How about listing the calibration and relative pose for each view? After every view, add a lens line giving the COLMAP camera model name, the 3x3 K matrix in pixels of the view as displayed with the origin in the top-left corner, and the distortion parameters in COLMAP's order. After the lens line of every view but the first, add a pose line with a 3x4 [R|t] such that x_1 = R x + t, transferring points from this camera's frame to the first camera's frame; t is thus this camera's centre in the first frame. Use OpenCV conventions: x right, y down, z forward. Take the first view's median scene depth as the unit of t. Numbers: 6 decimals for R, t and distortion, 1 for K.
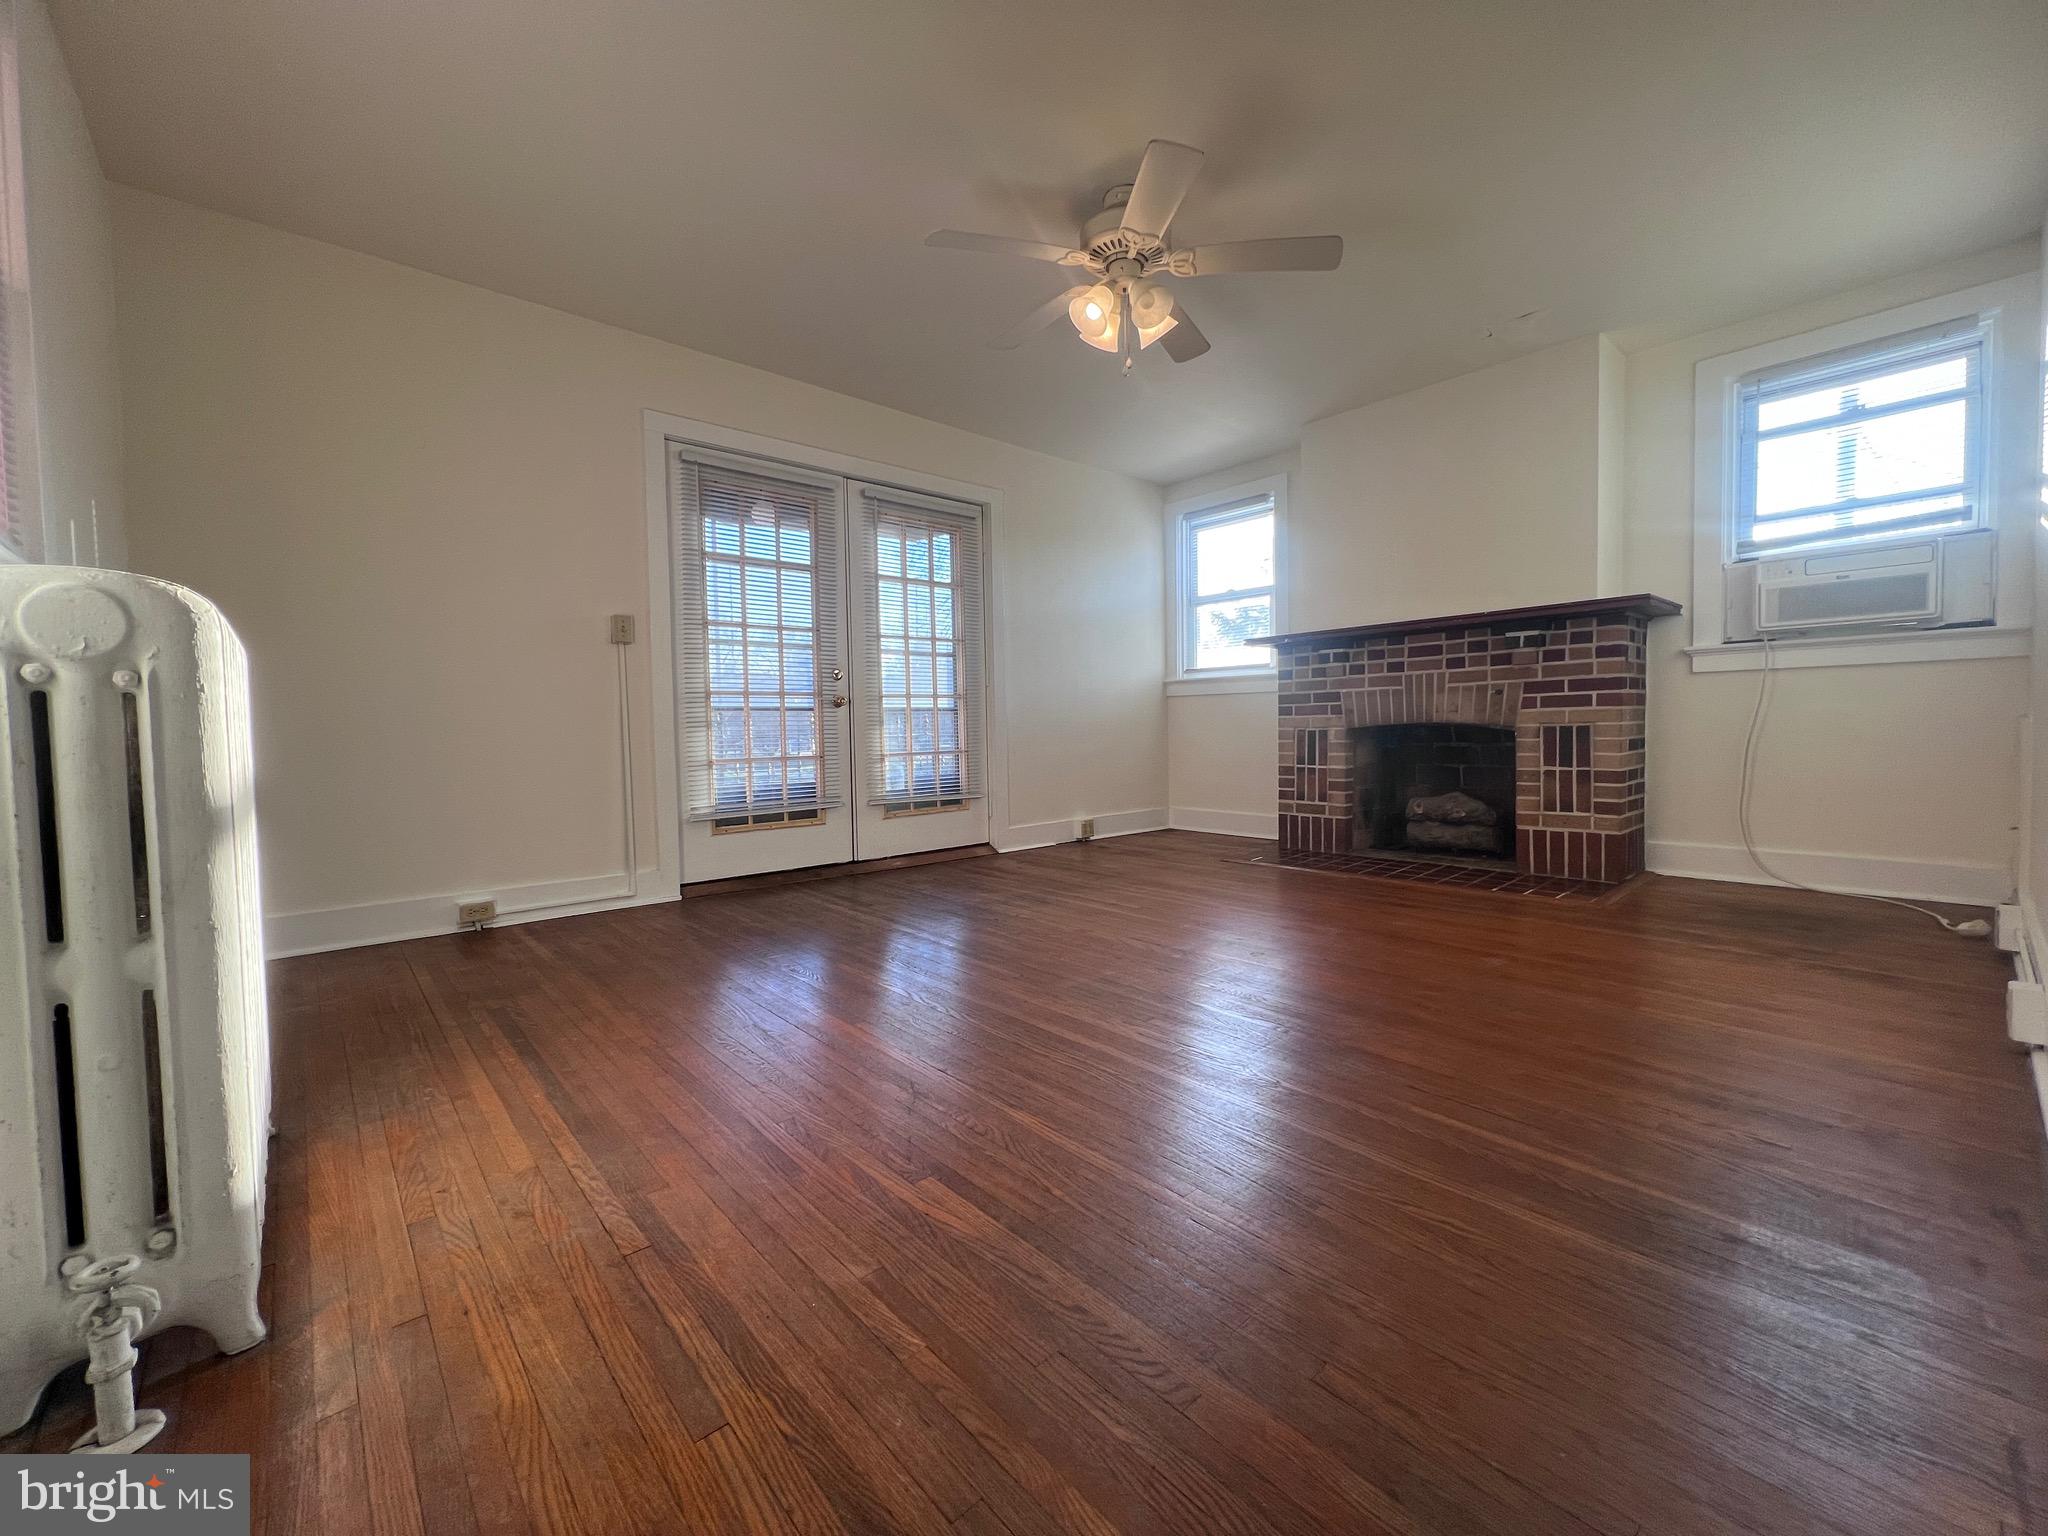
lens RADIAL K [[816.7, 0, 1016.5], [0, 816.7, 754.2], [0, 0, 1]] dist [0.000134, -0.000166]
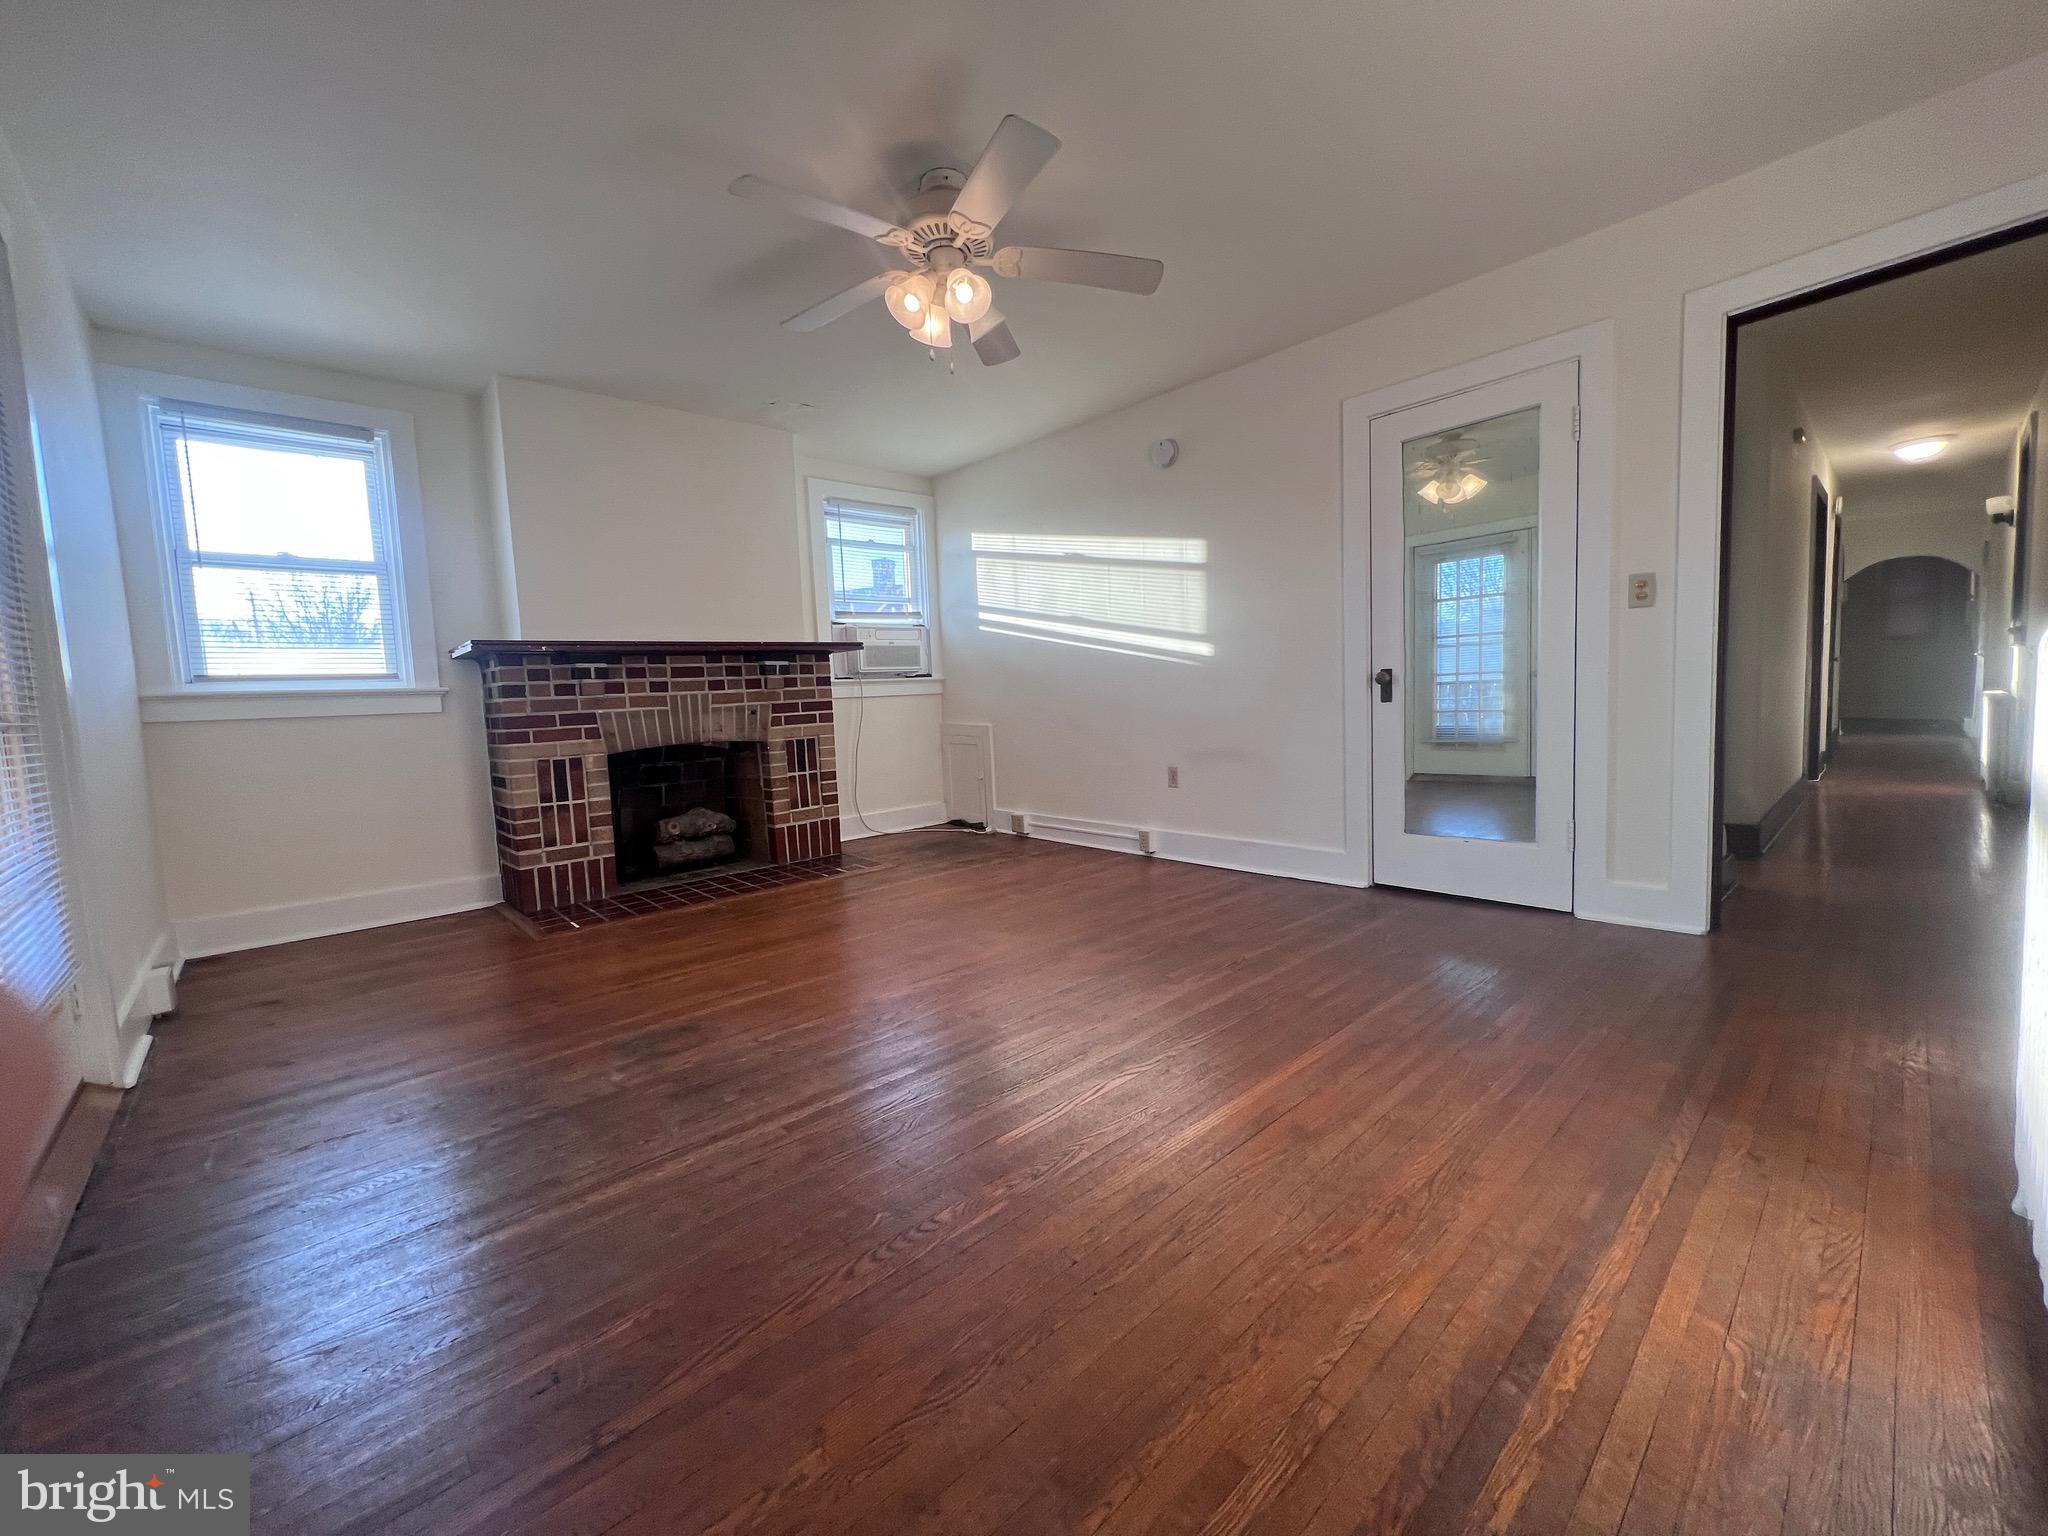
lens RADIAL K [[816.7, 0, 1006.0], [0, 816.7, 771.1], [0, 0, 1]] dist [0.000134, -0.000166]
pose [[-0.008683, -0.062898, 0.997982, -0.592029], [0.087901, 0.994108, 0.063419, -0.038187], [-0.996091, 0.088274, -0.003103, 0.703108]]
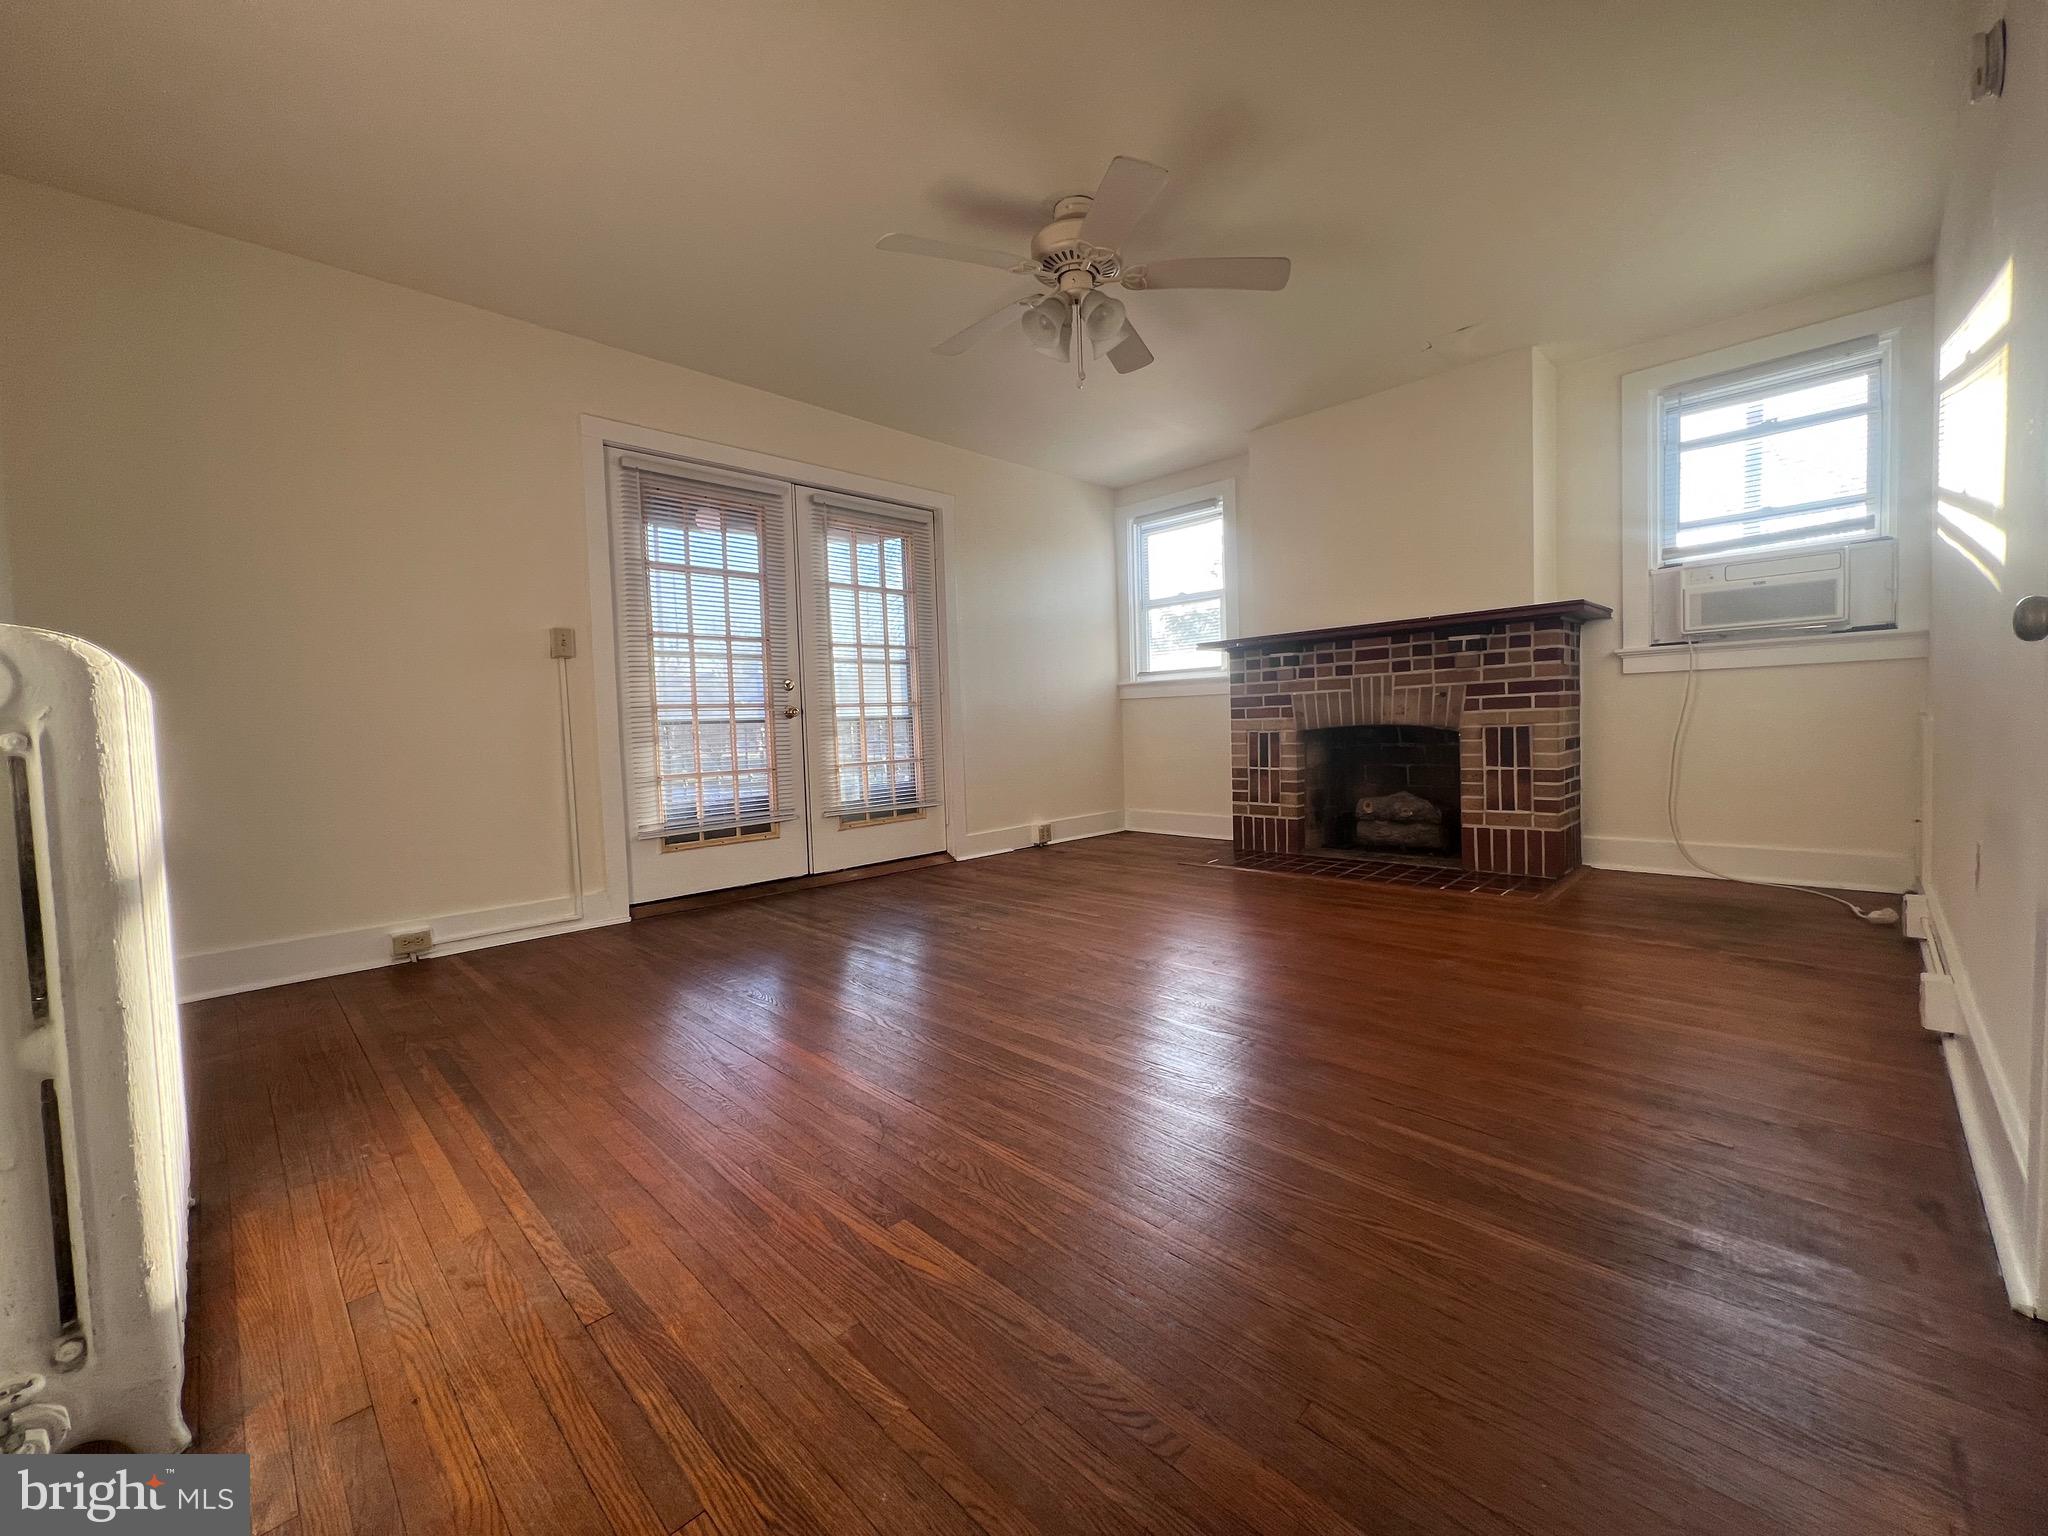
lens RADIAL K [[816.7, 0, 1016.3], [0, 816.7, 754.4], [0, 0, 1]] dist [0.000134, -0.000166]
pose [[0.998106, -0.018161, 0.058781, -0.006968], [0.017904, 0.999828, 0.004902, -0.016388], [-0.058860, -0.003840, 0.998259, 0.006245]]
